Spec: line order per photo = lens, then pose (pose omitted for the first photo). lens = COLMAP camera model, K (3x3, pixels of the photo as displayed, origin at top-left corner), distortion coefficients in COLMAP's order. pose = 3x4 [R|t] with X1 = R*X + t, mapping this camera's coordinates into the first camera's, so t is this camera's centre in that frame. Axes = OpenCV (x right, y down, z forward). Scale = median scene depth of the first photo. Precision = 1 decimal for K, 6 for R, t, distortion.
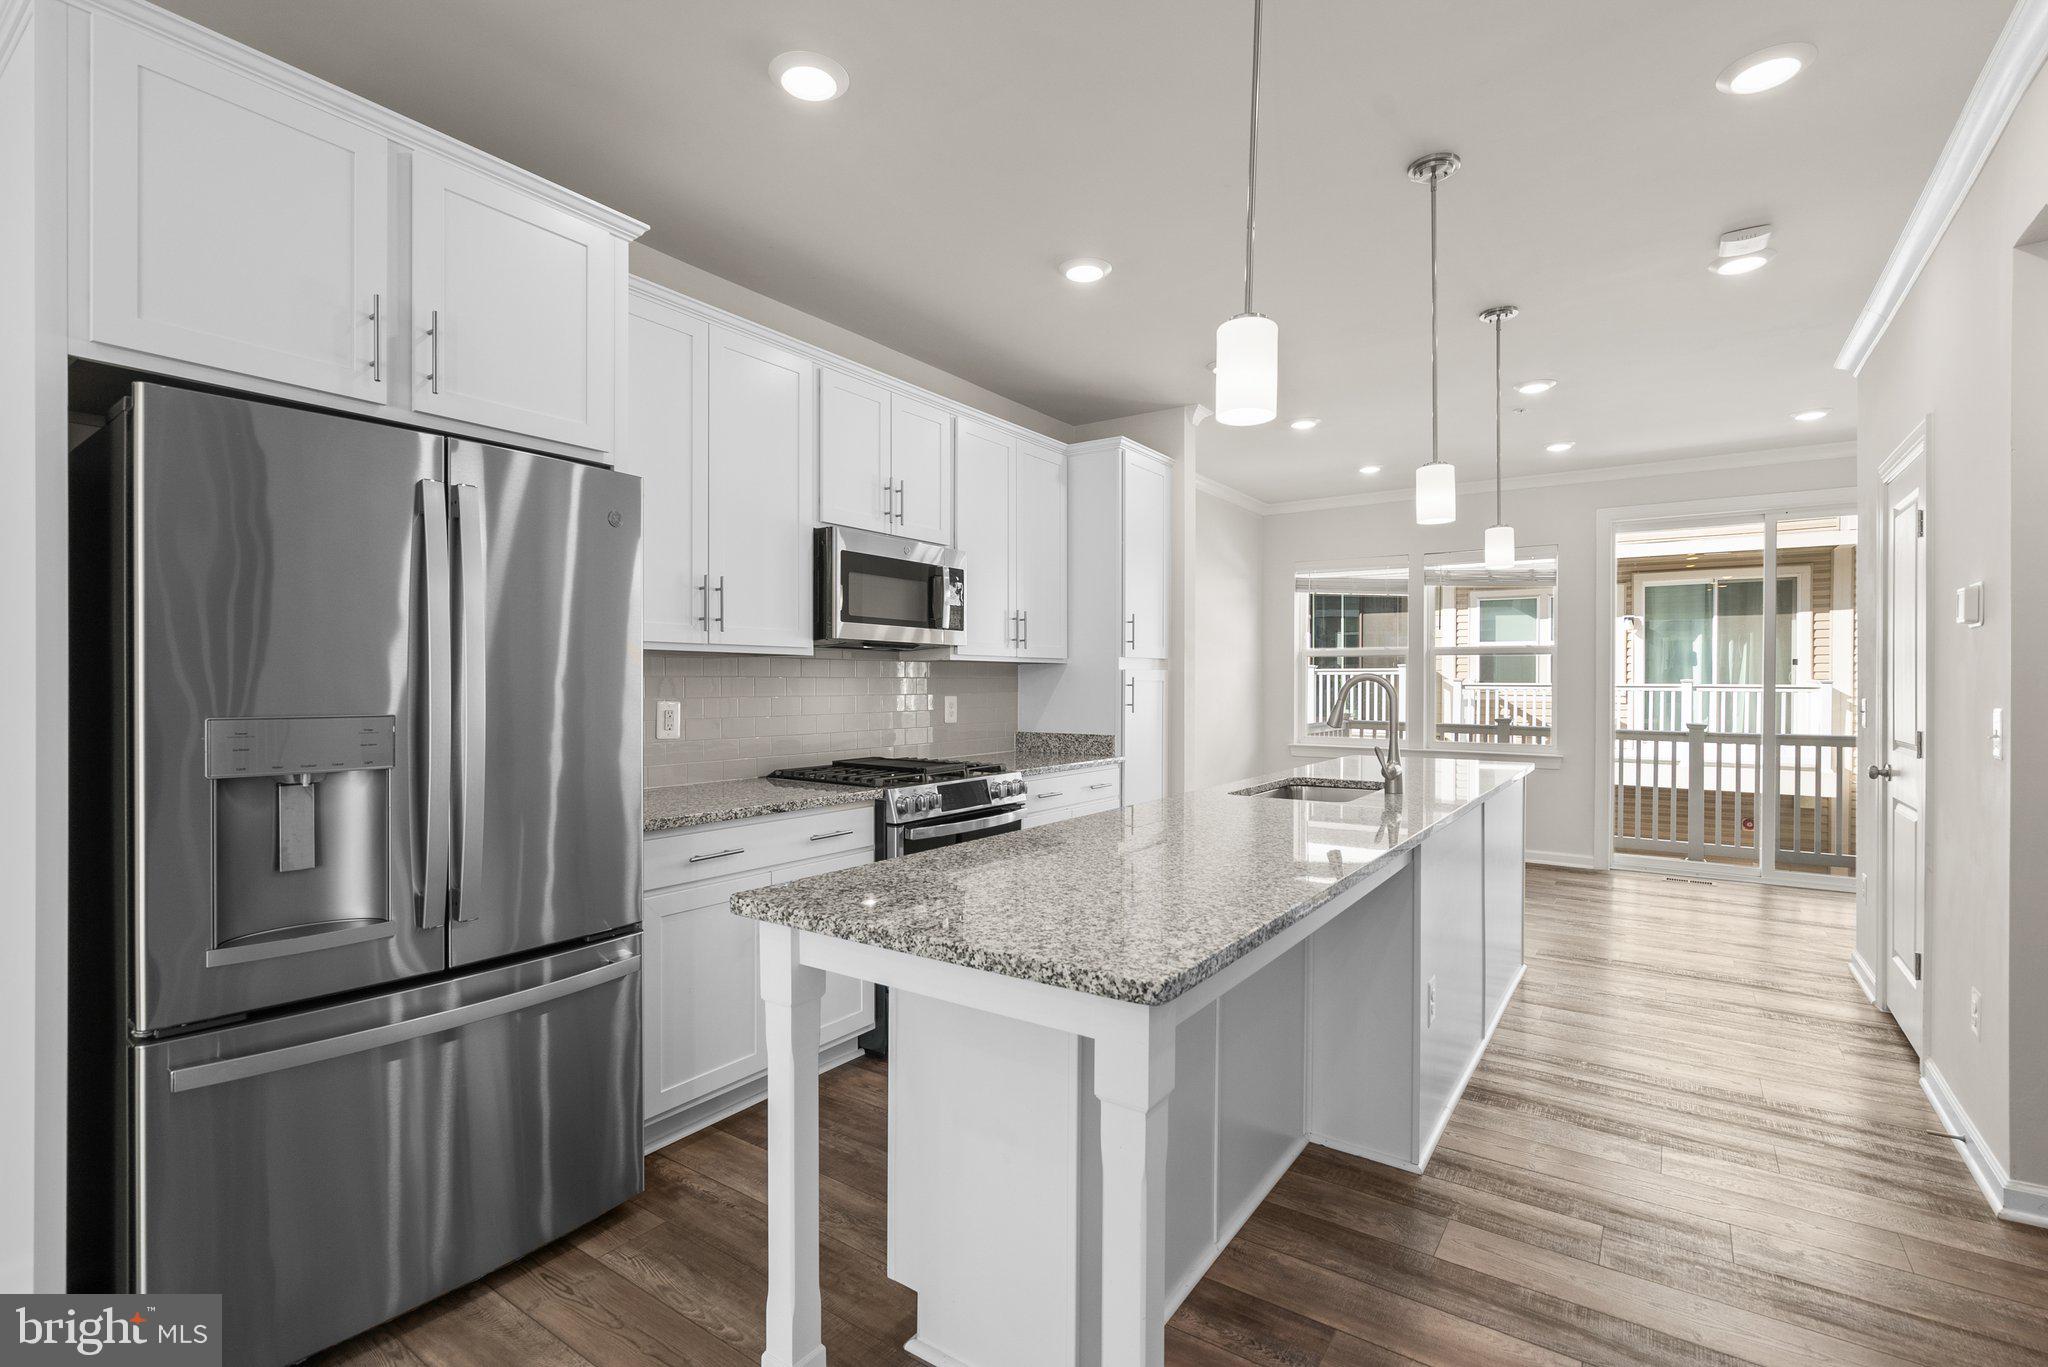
lens RADIAL K [[930.0, 0, 1032.1], [0, 930.0, 686.1], [0, 0, 1]] dist [-0.003787, 0.001099]
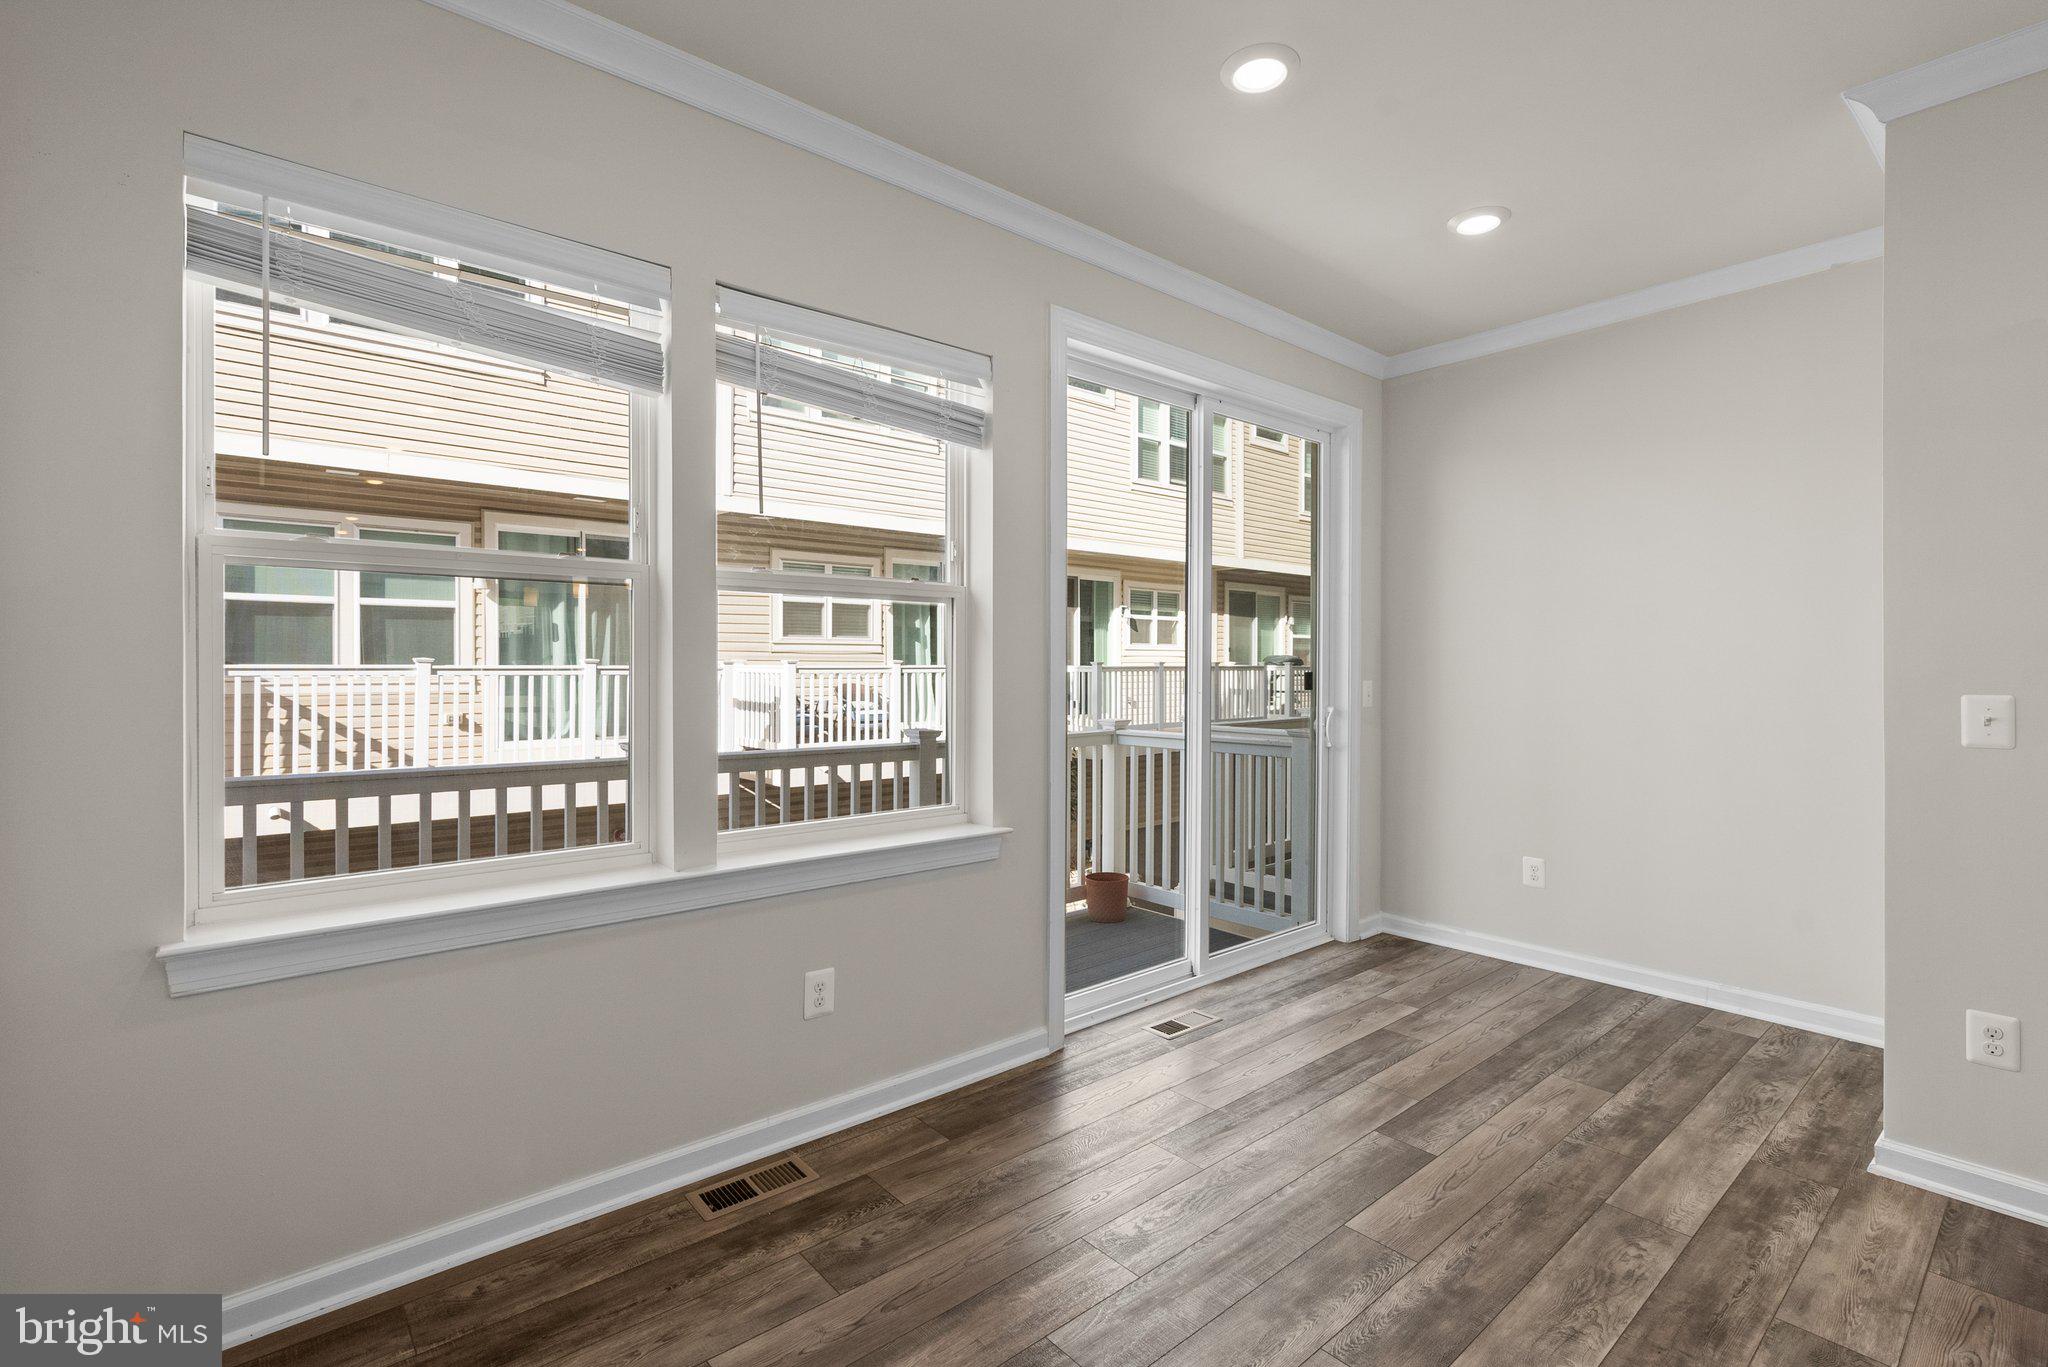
lens RADIAL K [[930.0, 0, 1036.3], [0, 930.0, 674.2], [0, 0, 1]] dist [-0.003787, 0.001099]
pose [[0.252031, -0.013190, 0.967629, 0.137796], [0.004527, 0.999912, 0.012451, -0.005552], [-0.967709, 0.001242, 0.252068, 0.880315]]
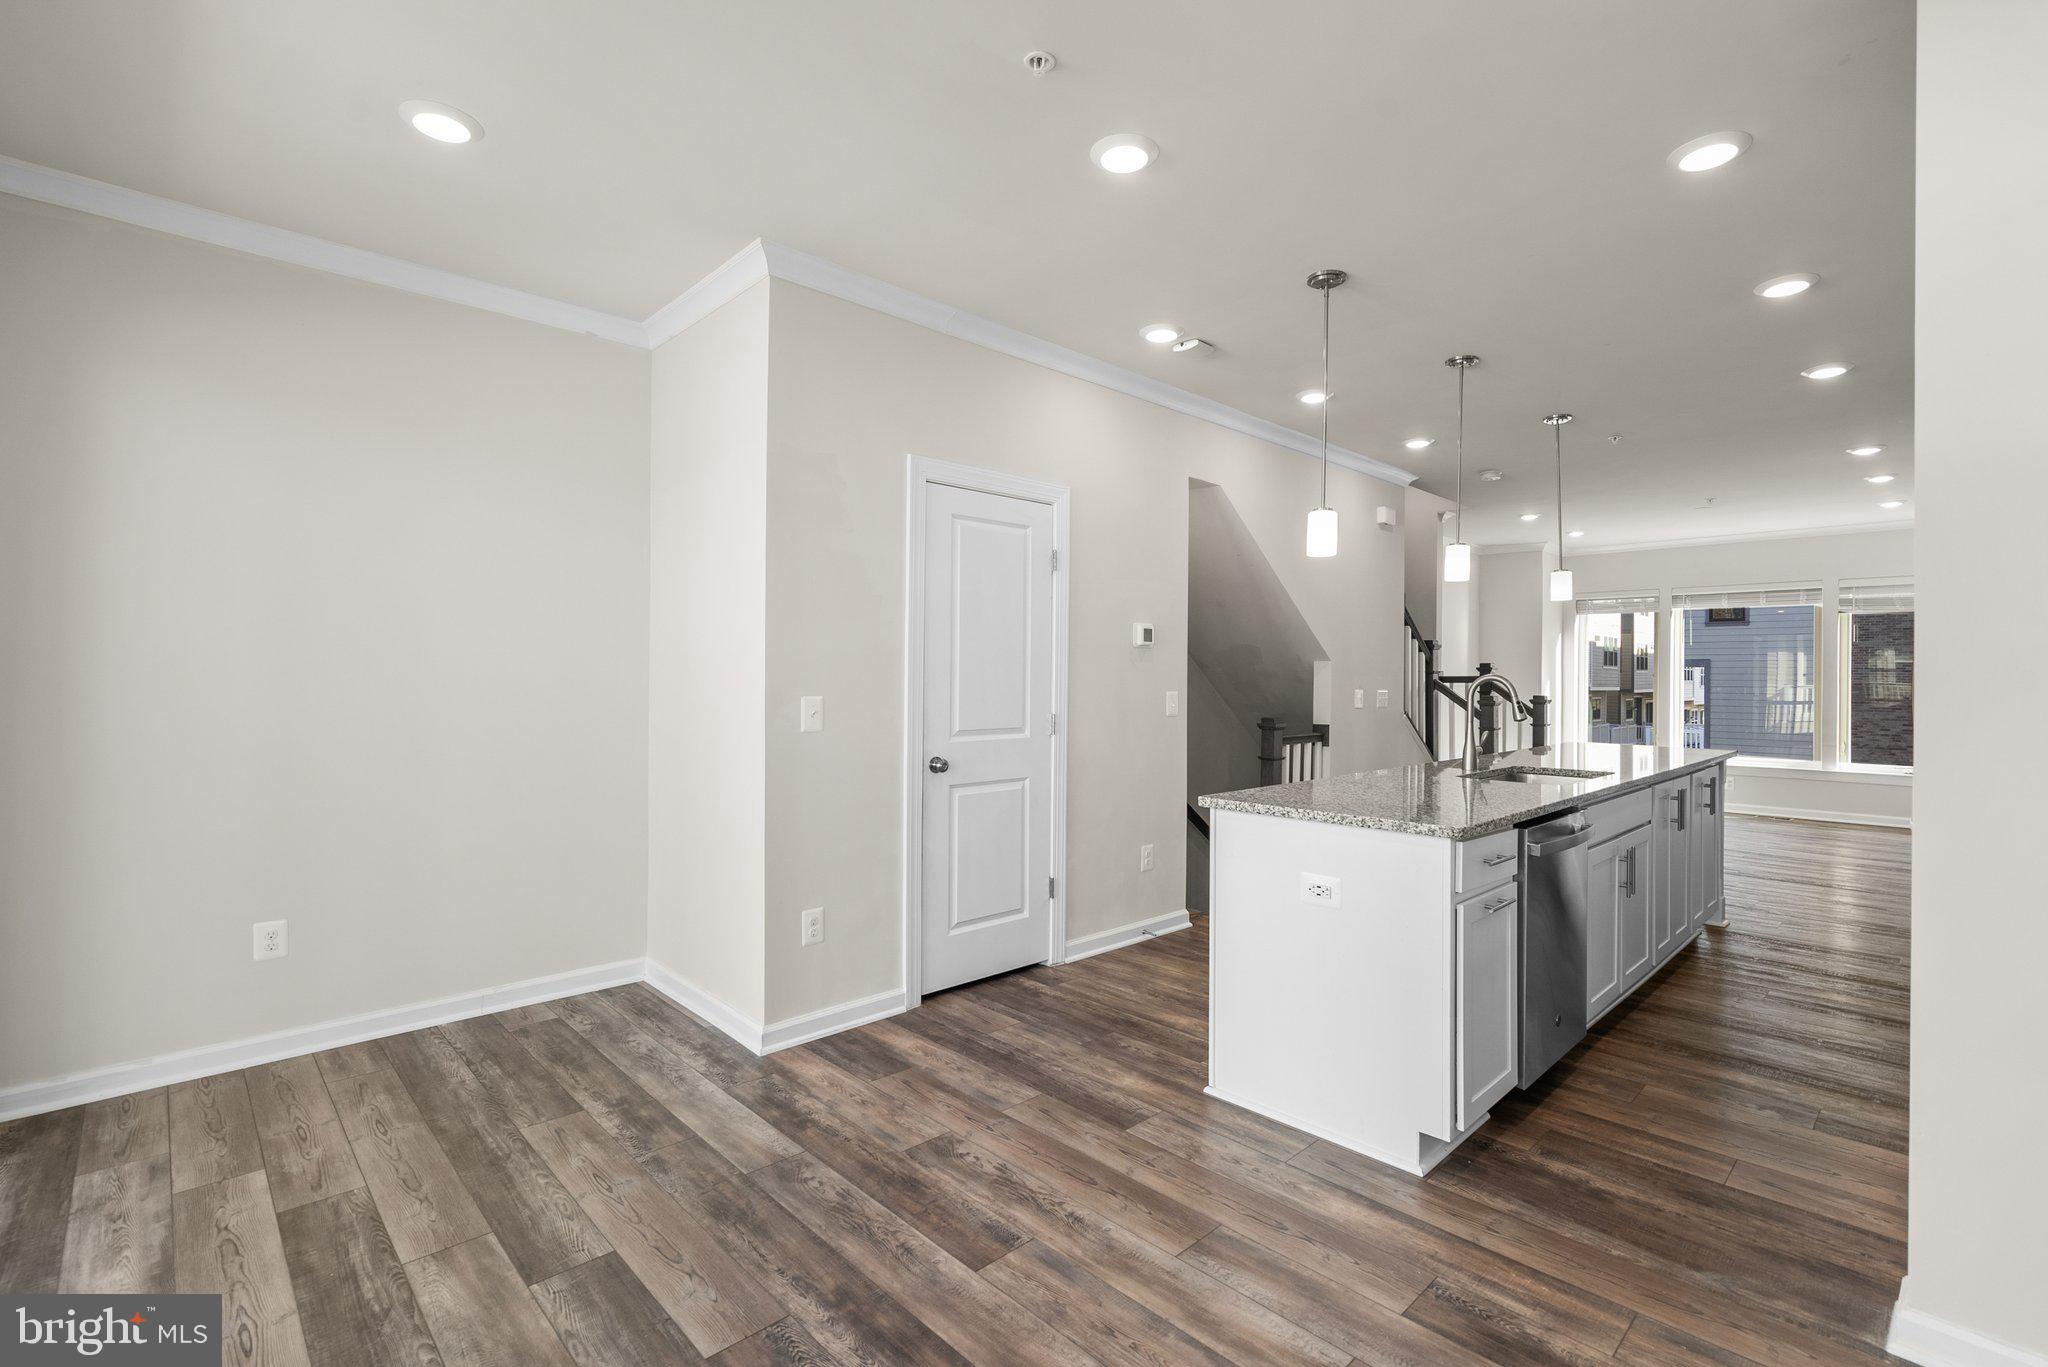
lens RADIAL K [[930.0, 0, 1026.9], [0, 930.0, 675.3], [0, 0, 1]] dist [-0.003787, 0.001099]
pose [[-0.979536, -0.008997, 0.201070, 0.341605], [-0.008315, 0.999956, 0.004236, -0.006424], [-0.201099, 0.002477, -0.979568, 1.107857]]
